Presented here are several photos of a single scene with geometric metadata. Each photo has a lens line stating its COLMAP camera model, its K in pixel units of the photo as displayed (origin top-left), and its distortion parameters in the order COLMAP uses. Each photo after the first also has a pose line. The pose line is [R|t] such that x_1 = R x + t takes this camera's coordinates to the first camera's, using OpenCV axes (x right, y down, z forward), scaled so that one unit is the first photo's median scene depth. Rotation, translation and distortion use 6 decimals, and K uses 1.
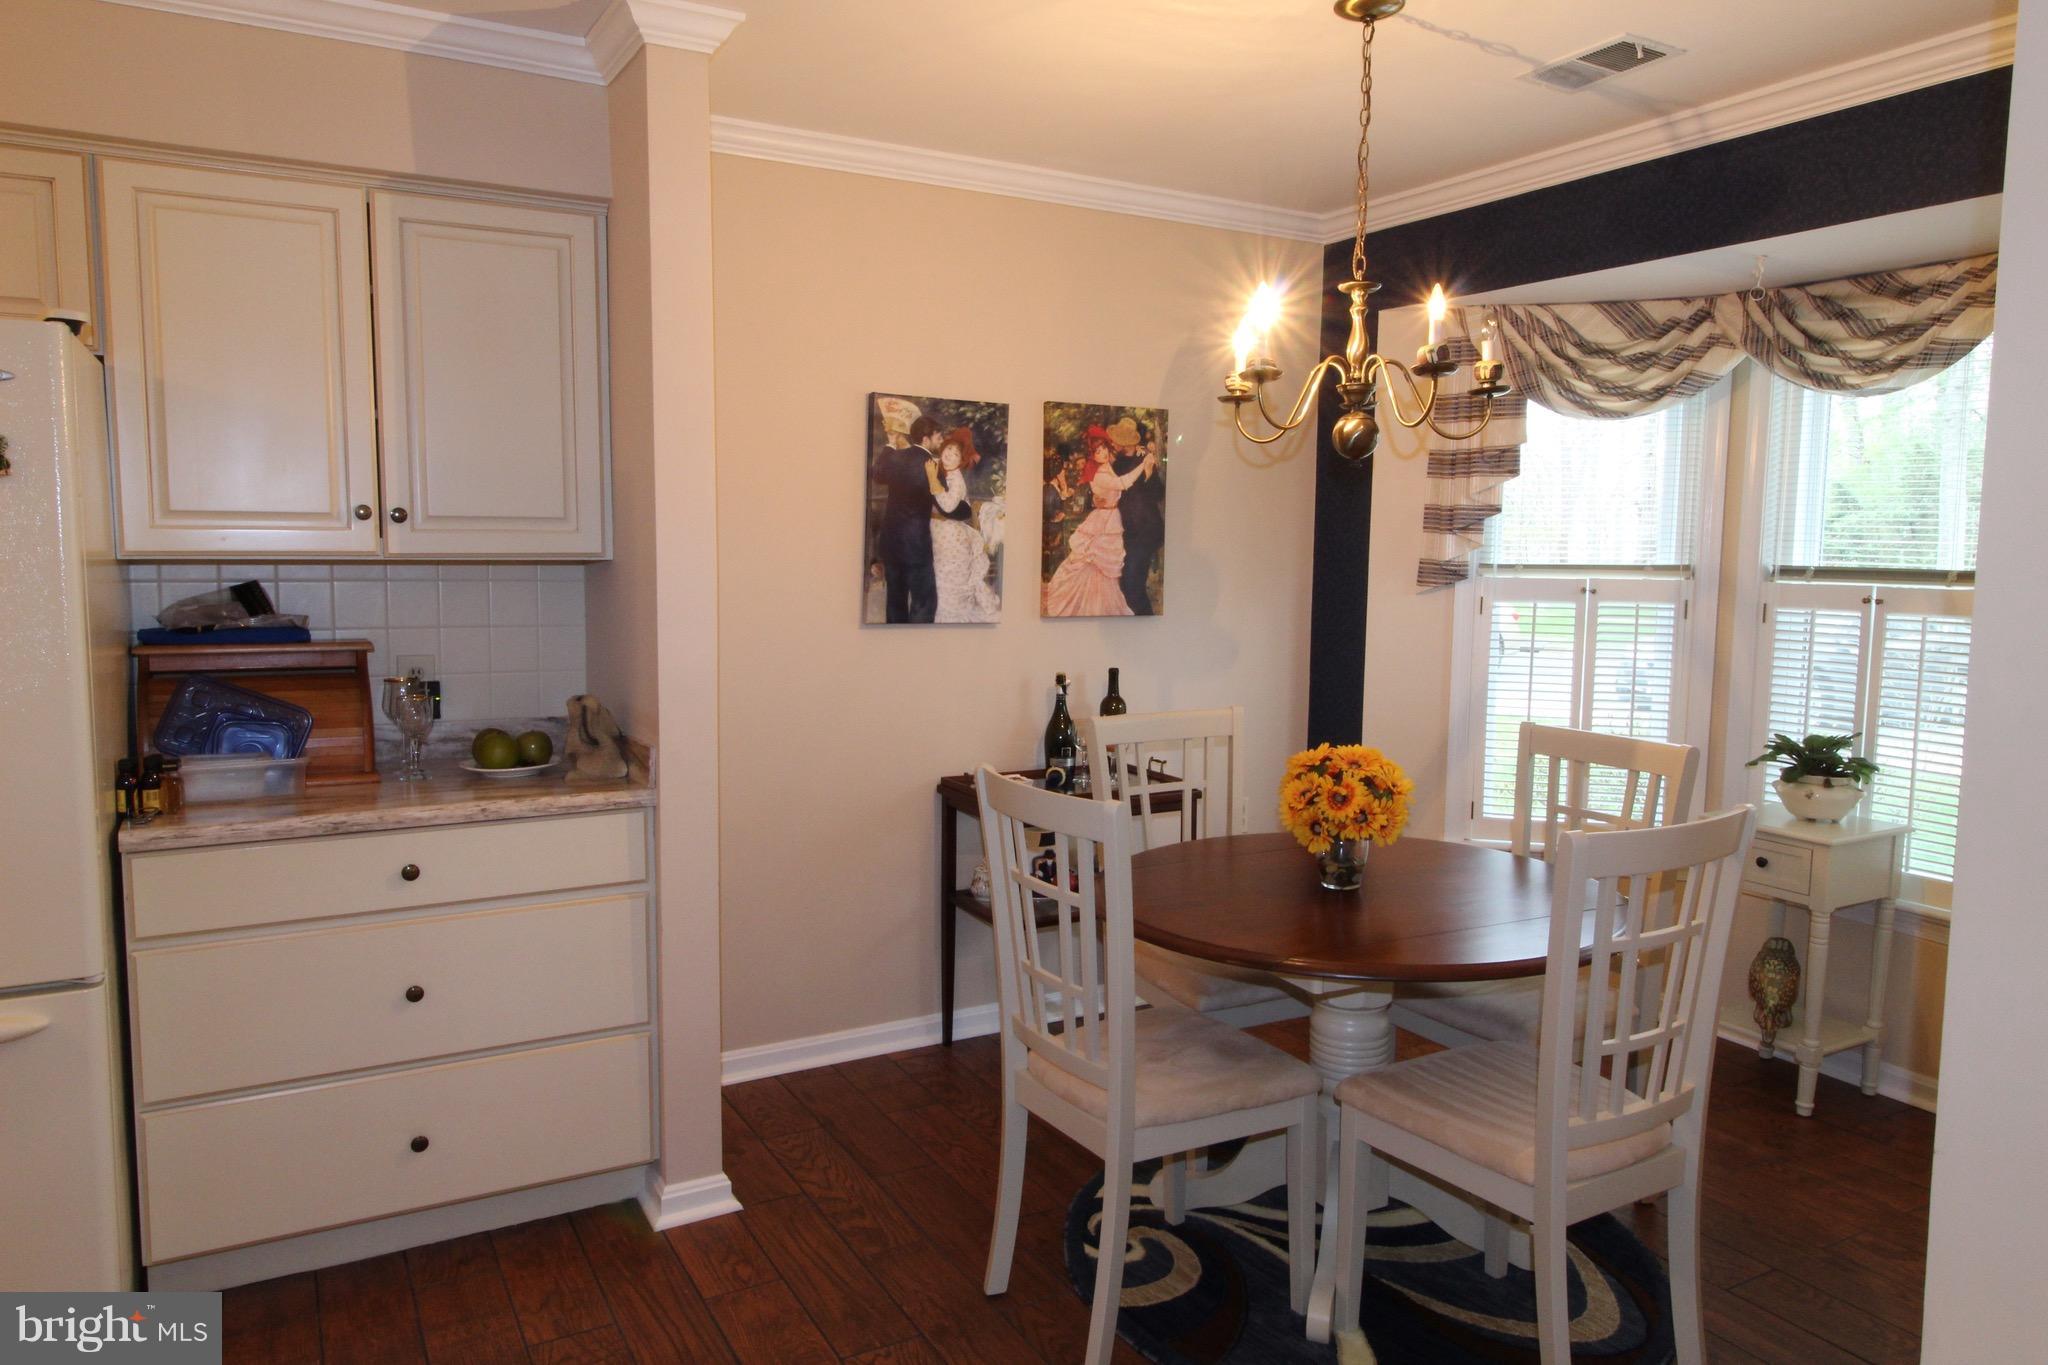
lens RADIAL K [[1381.6, 0, 1038.7], [0, 1381.6, 669.7], [0, 0, 1]] dist [0.021240, -0.006224]
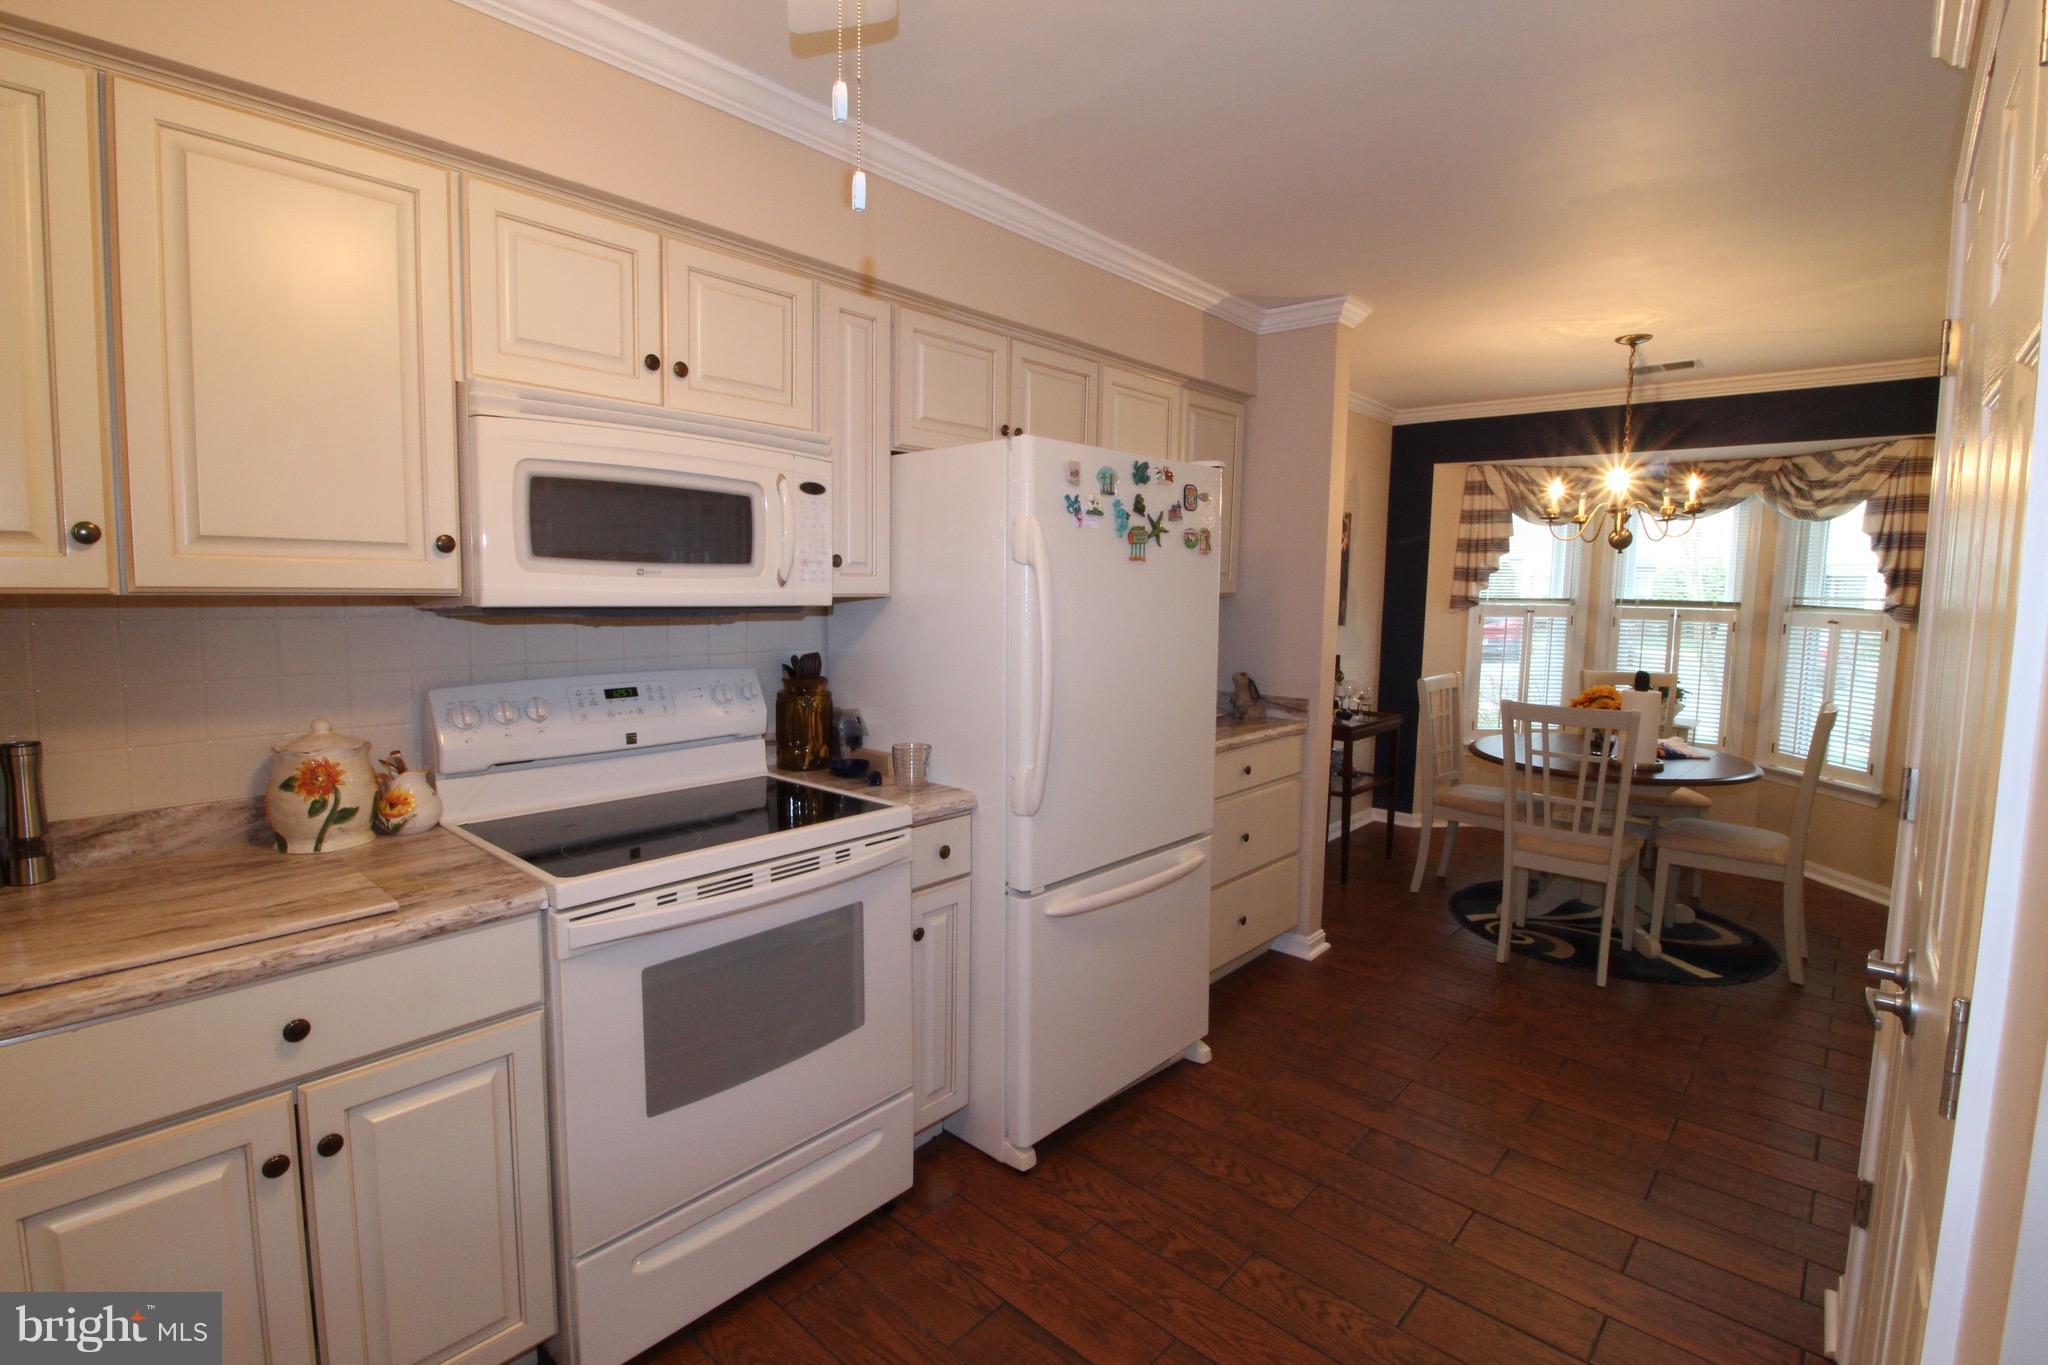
lens RADIAL K [[946.7, 0, 1030.0], [0, 946.7, 669.9], [0, 0, 1]] dist [0.000383, -0.010393]
pose [[0.947287, -0.024966, 0.319412, -0.759692], [0.023813, 0.999688, 0.007516, -0.000653], [-0.319500, 0.000486, 0.947586, -0.052404]]
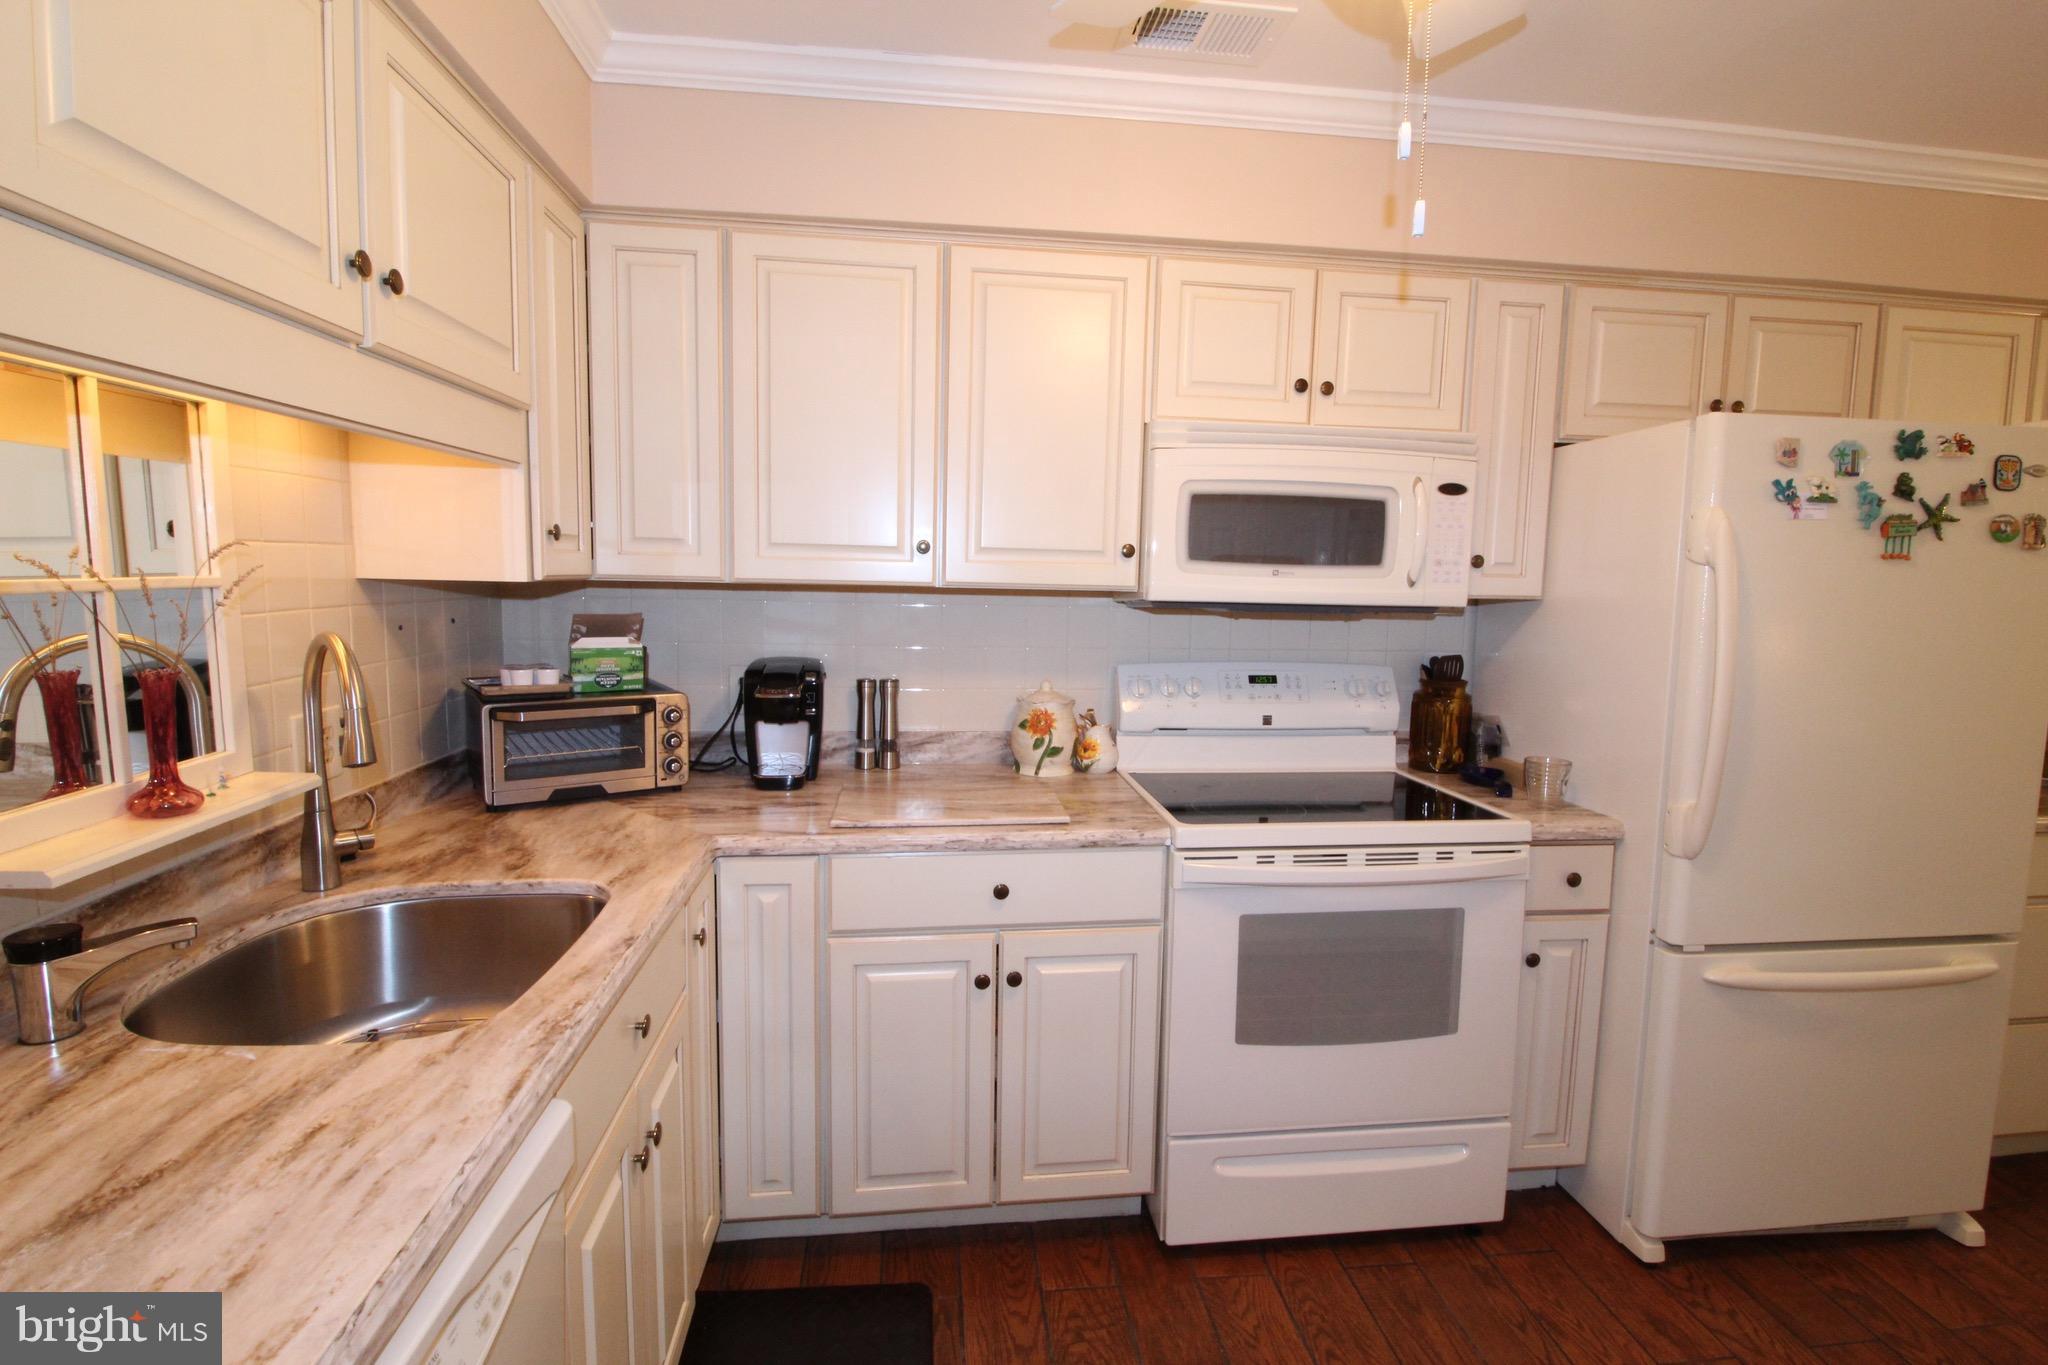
lens RADIAL K [[946.7, 0, 1034.9], [0, 946.7, 669.1], [0, 0, 1]] dist [0.000383, -0.010393]
pose [[0.923909, 0.047437, -0.379660, -0.711250], [-0.045759, 0.998862, 0.013449, 0.002911], [0.379865, 0.004947, 0.925029, -0.090579]]
